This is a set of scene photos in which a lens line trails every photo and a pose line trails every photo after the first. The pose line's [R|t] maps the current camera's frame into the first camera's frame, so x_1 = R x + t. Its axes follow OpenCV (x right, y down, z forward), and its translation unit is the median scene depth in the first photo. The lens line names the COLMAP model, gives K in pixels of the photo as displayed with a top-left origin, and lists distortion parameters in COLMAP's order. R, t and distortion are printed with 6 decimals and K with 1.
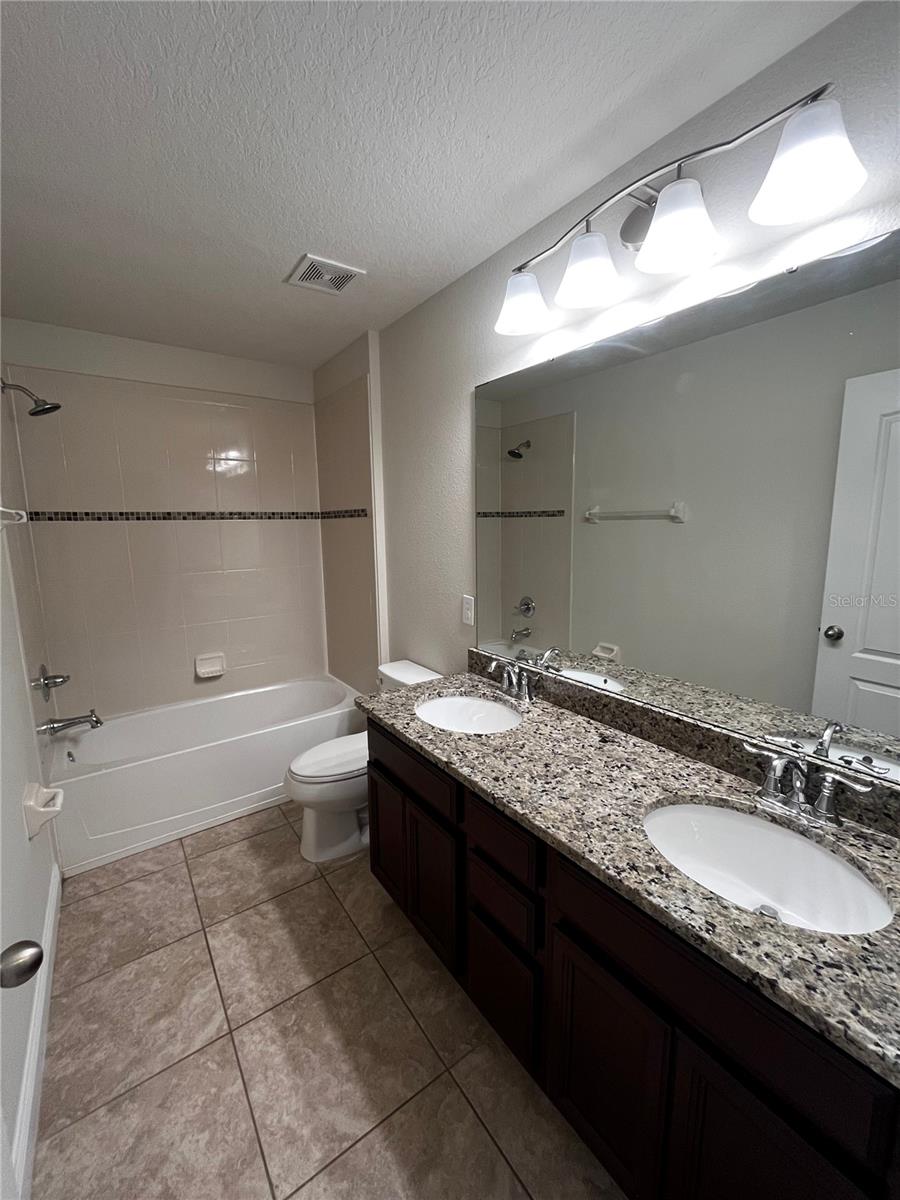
lens RADIAL K [[483.2, 0, 449.5], [0, 483.2, 598.3], [0, 0, 1]] dist [-0.001215, -0.000668]
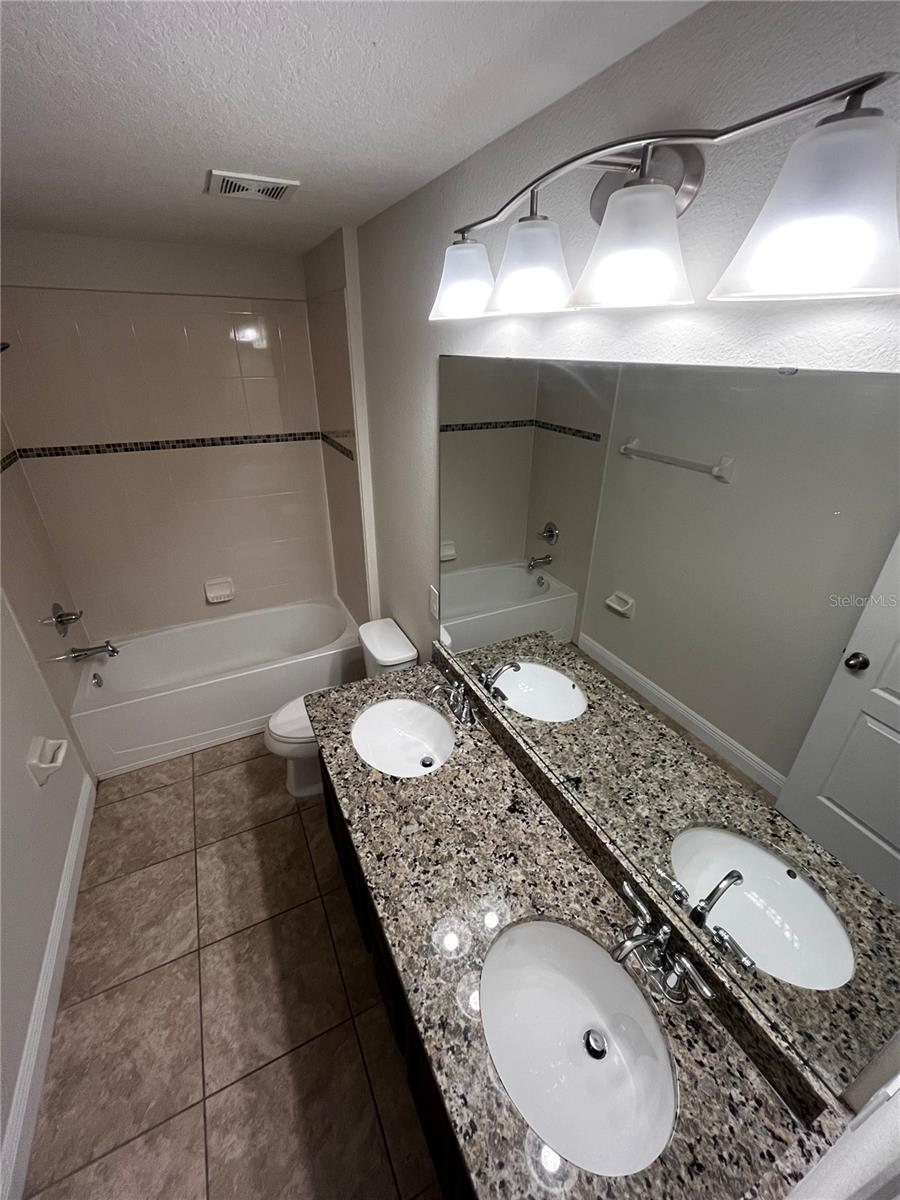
lens RADIAL K [[483.2, 0, 448.8], [0, 483.2, 598.1], [0, 0, 1]] dist [-0.001215, -0.000668]
pose [[0.987081, 0.093176, -0.130341, 0.246097], [-0.047434, 0.946989, 0.317746, -0.369494], [0.153037, -0.307459, 0.939174, 0.163890]]
